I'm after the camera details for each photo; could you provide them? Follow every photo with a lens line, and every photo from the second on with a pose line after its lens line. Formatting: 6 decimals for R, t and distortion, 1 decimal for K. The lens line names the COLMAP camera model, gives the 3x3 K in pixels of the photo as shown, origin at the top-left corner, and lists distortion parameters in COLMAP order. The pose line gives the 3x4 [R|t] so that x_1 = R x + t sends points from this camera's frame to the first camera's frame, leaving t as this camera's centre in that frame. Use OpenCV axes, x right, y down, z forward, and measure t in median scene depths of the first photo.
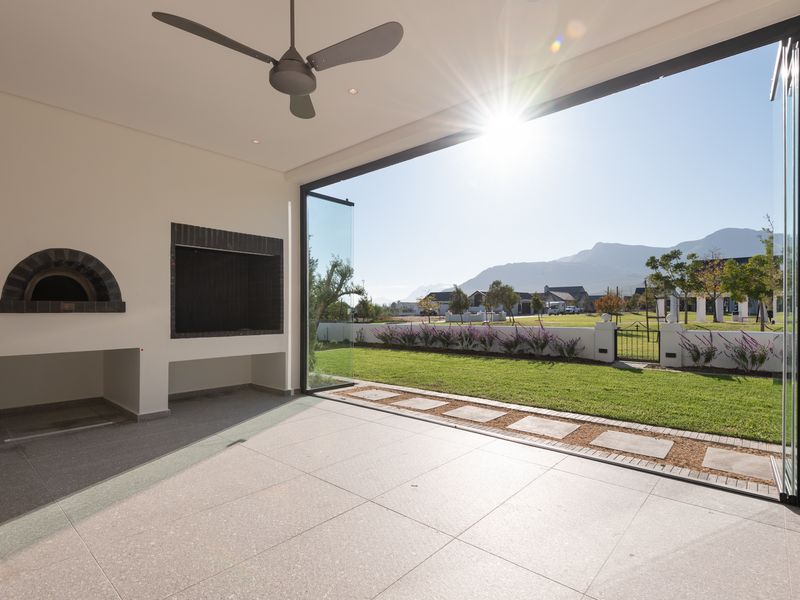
lens RADIAL K [[408.8, 0, 402.0], [0, 408.8, 305.2], [0, 0, 1]] dist [0.041677, -0.022875]
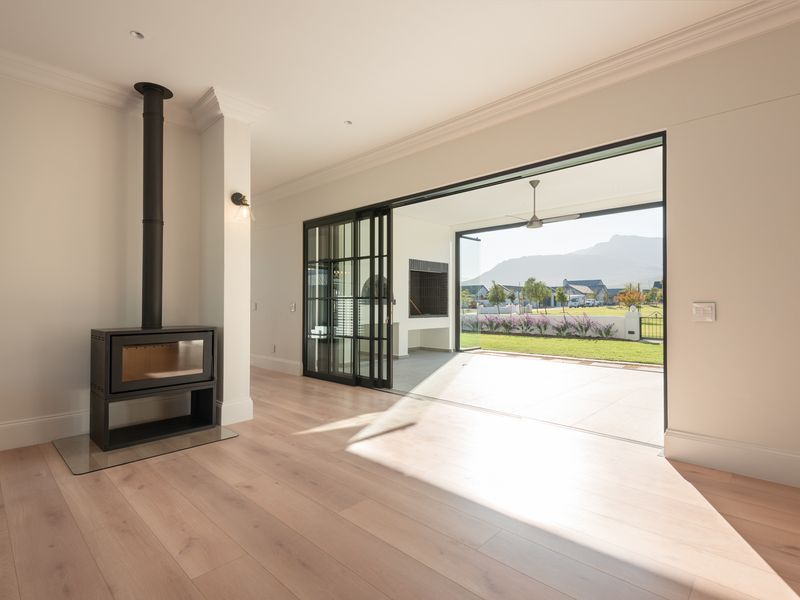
lens RADIAL K [[407.8, 0, 400.0], [0, 407.8, 300.0], [0, 0, 1]] dist [0.038132, -0.023174]
pose [[0.999303, -0.000480, -0.037316, -0.165595], [0.000657, 0.999989, 0.004733, -0.004259], [0.037313, -0.004755, 0.999292, -0.287399]]
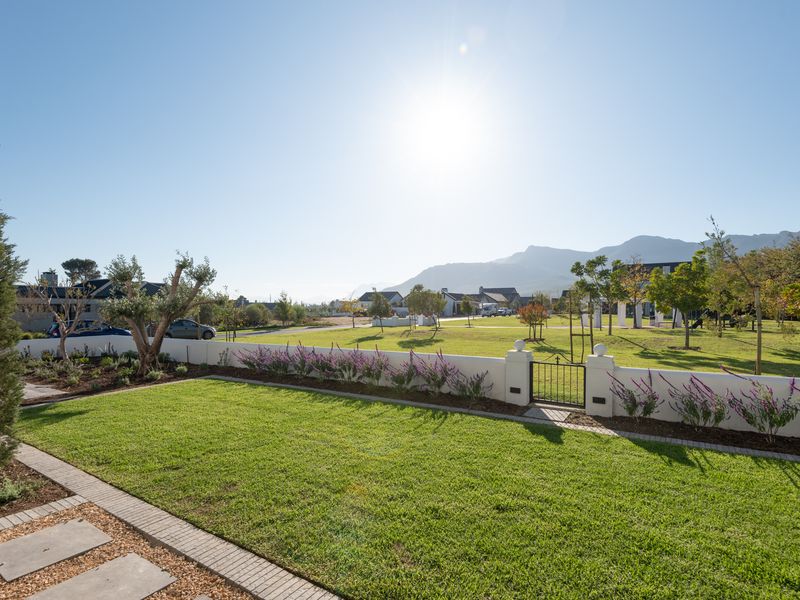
lens RADIAL K [[408.8, 0, 402.0], [0, 408.8, 305.2], [0, 0, 1]] dist [0.041677, -0.022875]
pose [[0.990061, 0.006723, 0.140479, 0.122190], [-0.007365, 0.999965, 0.004051, -0.031224], [-0.140447, -0.005045, 0.990075, 0.200114]]
